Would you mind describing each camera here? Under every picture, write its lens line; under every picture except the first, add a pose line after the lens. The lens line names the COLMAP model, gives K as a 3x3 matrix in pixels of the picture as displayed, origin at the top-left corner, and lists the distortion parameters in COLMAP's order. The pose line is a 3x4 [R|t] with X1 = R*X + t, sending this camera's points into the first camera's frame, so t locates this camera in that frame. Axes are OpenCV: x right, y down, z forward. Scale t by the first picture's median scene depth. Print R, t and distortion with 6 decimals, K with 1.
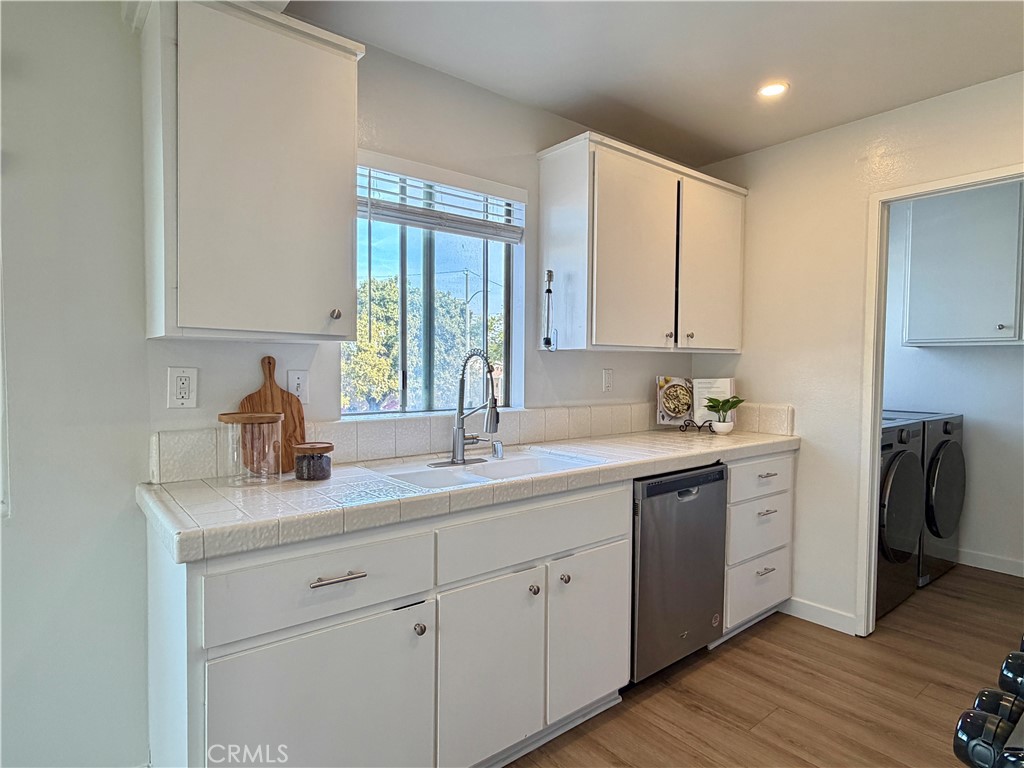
lens RADIAL K [[575.1, 0, 507.5], [0, 575.1, 387.1], [0, 0, 1]] dist [0.000397, 0.001321]
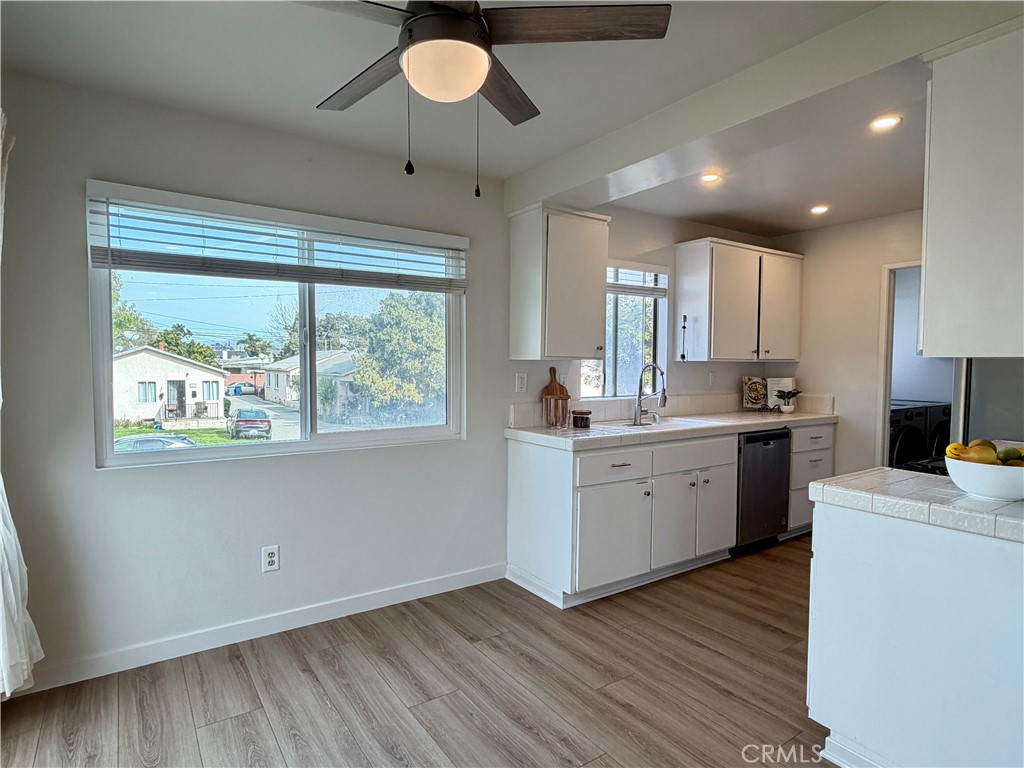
lens RADIAL K [[569.3, 0, 508.0], [0, 569.3, 388.1], [0, 0, 1]] dist [-0.001002, 0.000677]
pose [[0.996587, 0.002168, -0.082516, -0.311802], [-0.001712, 0.999983, 0.005597, 0.006397], [0.082527, -0.005436, 0.996574, -0.741076]]
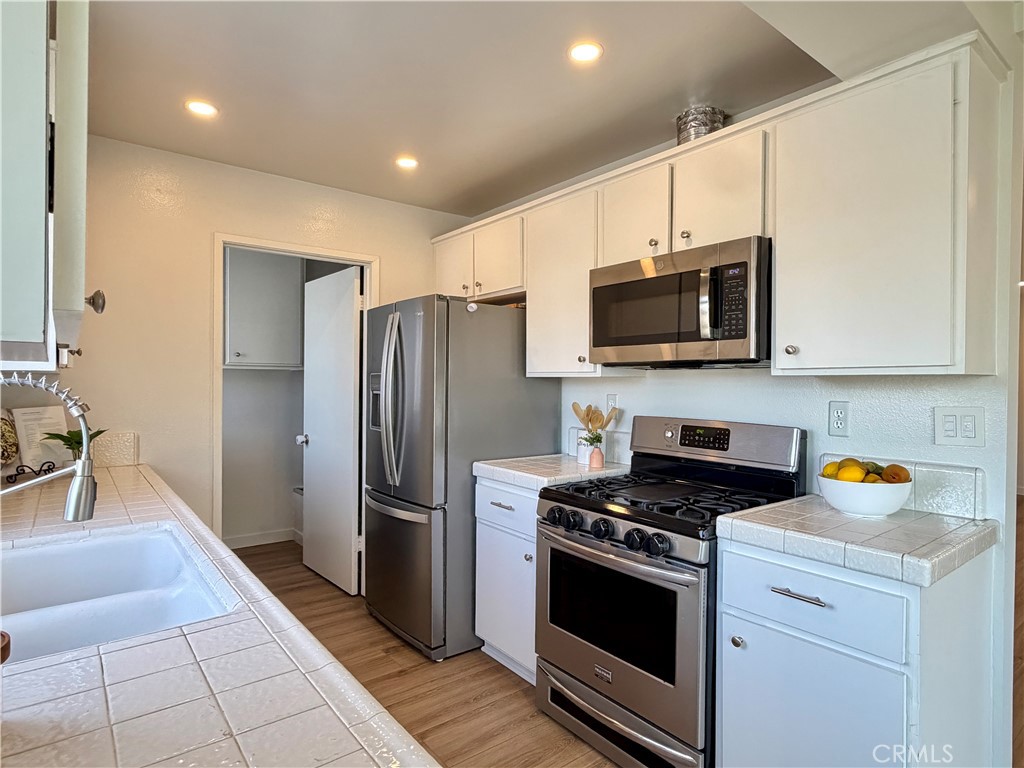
lens RADIAL K [[571.1, 0, 512.6], [0, 571.1, 383.6], [0, 0, 1]] dist [-0.000971, -0.000155]
pose [[0.014448, -0.011553, 0.999829, -0.489027], [0.034470, 0.999345, 0.011049, -0.040664], [-0.999301, 0.034304, 0.014837, 0.458696]]
